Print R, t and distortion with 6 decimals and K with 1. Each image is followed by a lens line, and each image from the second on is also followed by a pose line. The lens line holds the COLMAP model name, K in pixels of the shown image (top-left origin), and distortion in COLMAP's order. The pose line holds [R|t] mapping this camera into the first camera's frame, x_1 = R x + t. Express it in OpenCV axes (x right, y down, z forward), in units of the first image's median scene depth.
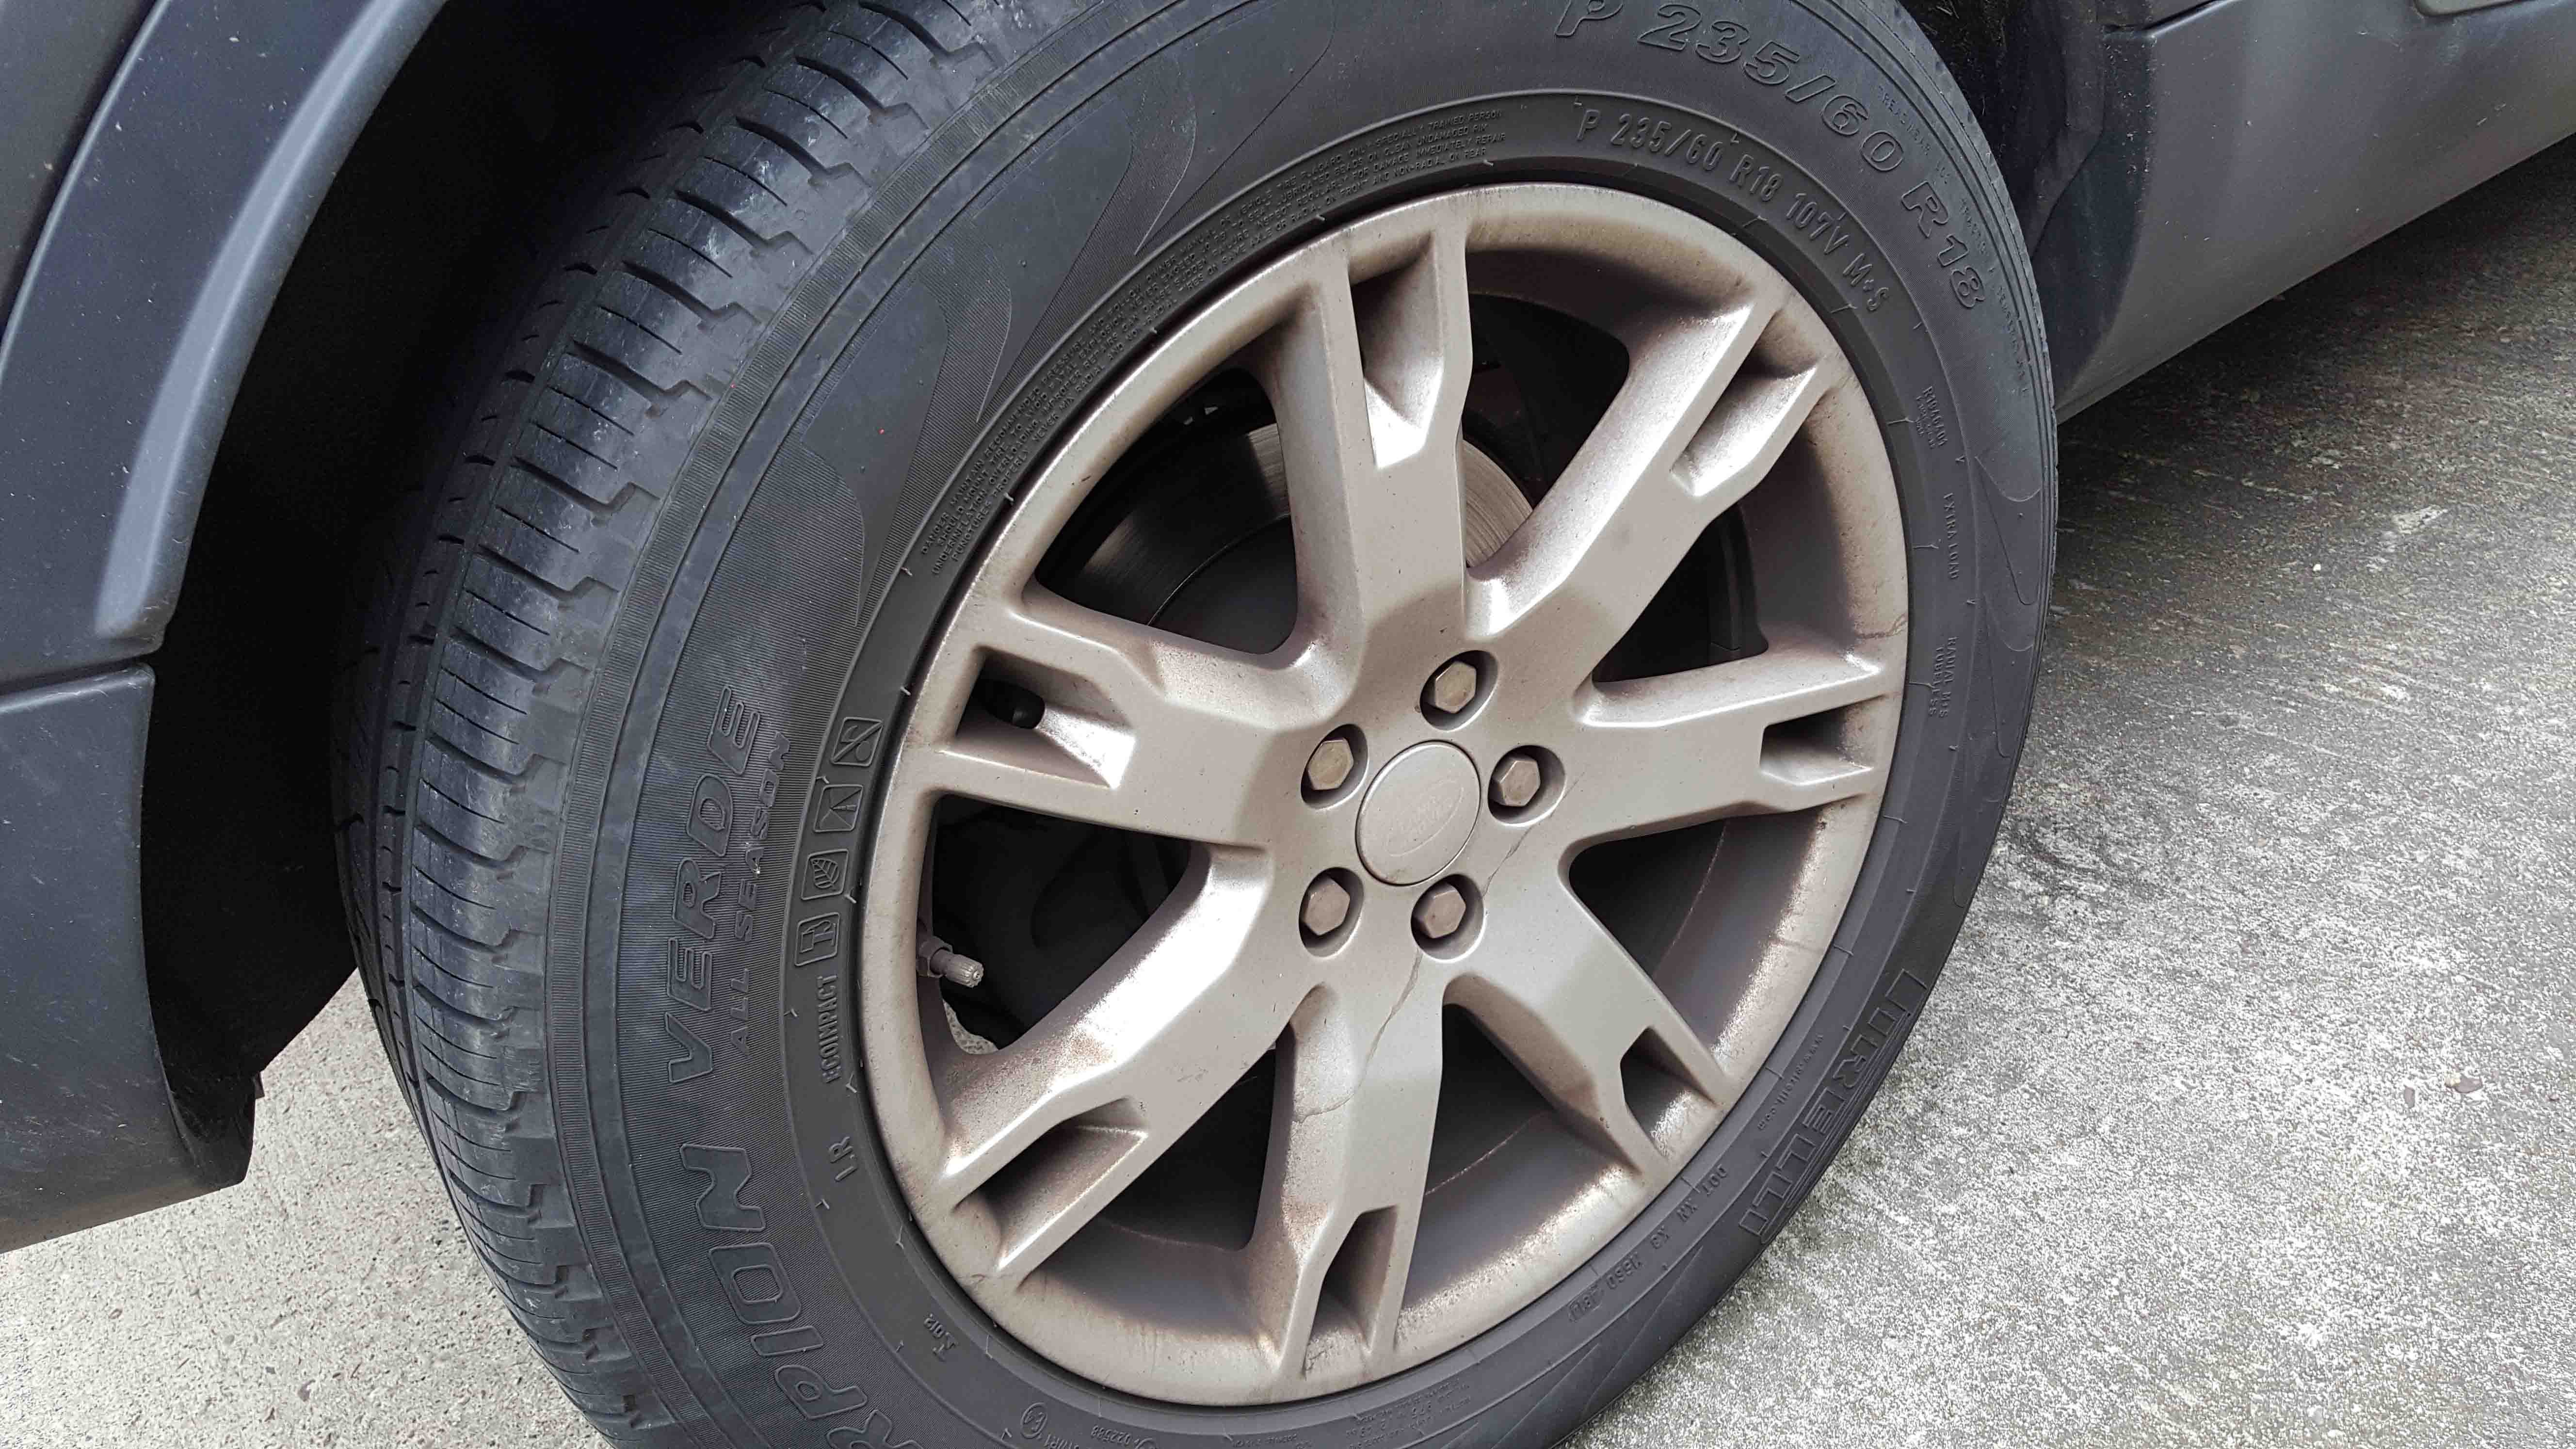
lens RADIAL K [[1906.4, 0, 1292.3], [0, 1906.4, 799.5], [0, 0, 1]] dist [0.078830, -0.113925]
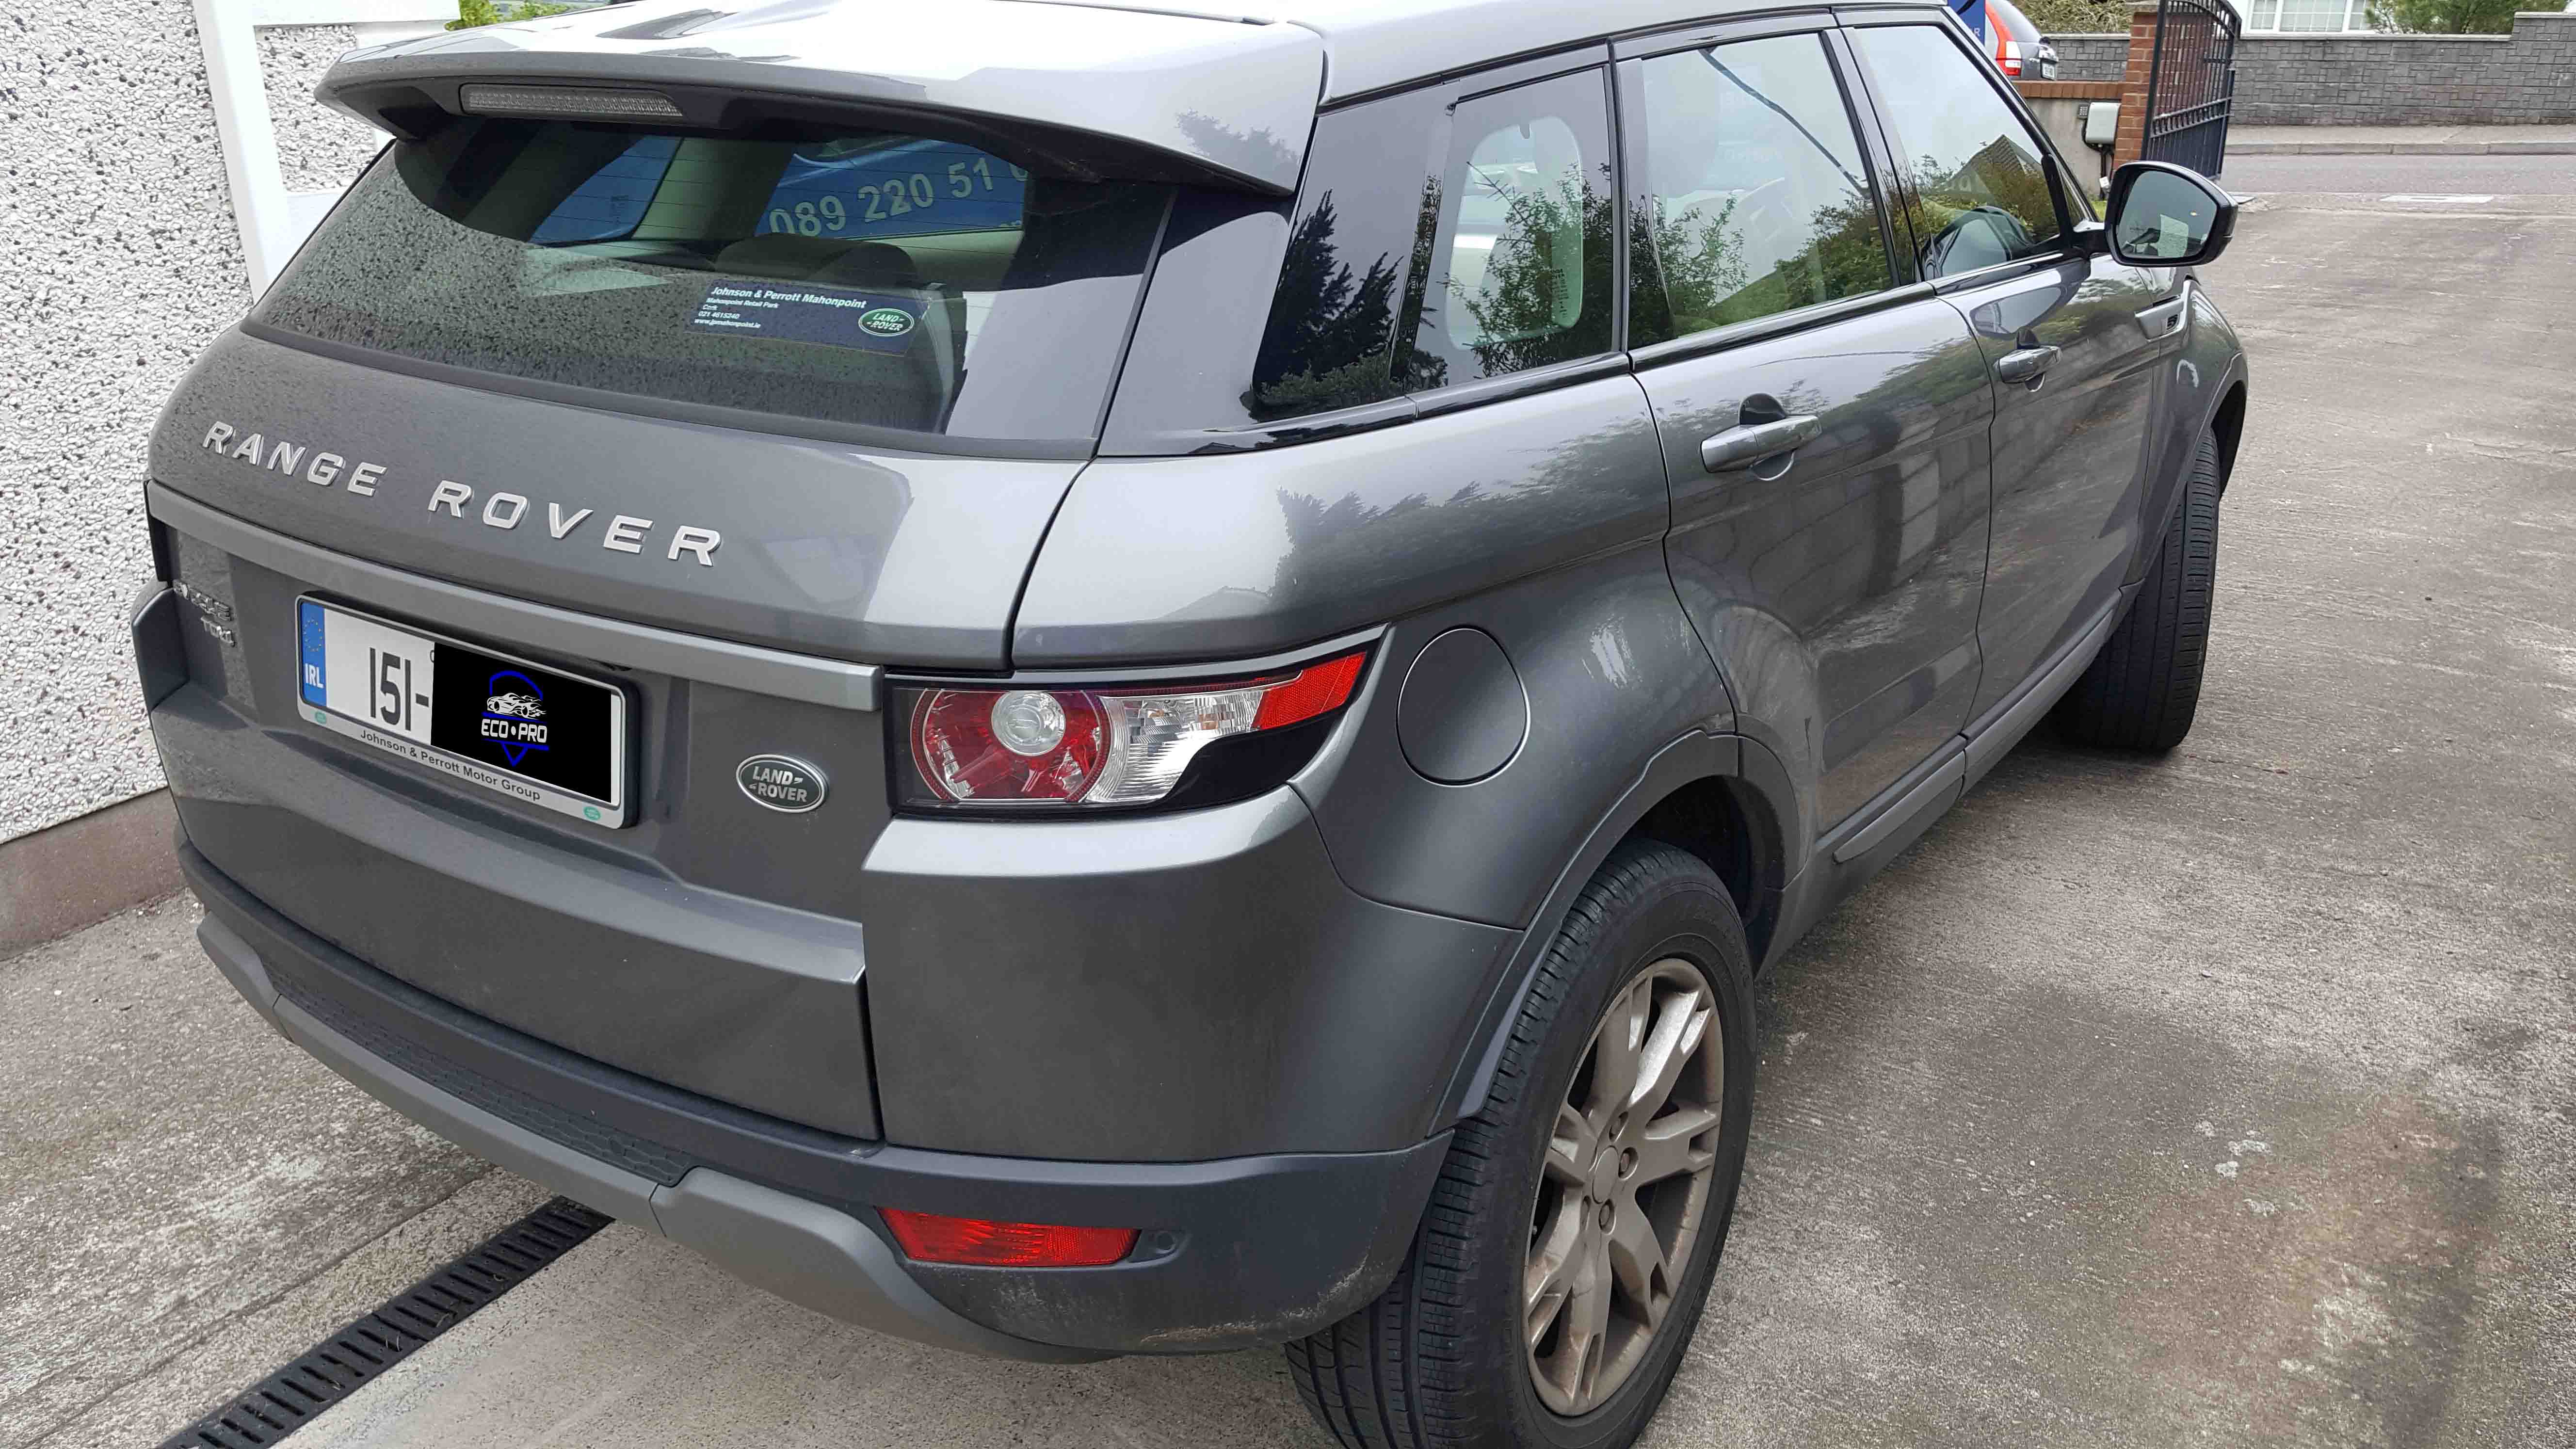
lens RADIAL K [[2015.6, 0, 1266.1], [0, 2015.6, 736.8], [0, 0, 1]] dist [0.000663, 0.000895]
pose [[0.921398, 0.044729, 0.386037, -1.285363], [0.056258, 0.967538, -0.246384, 0.071534], [-0.384526, 0.248735, 0.888971, -1.277724]]
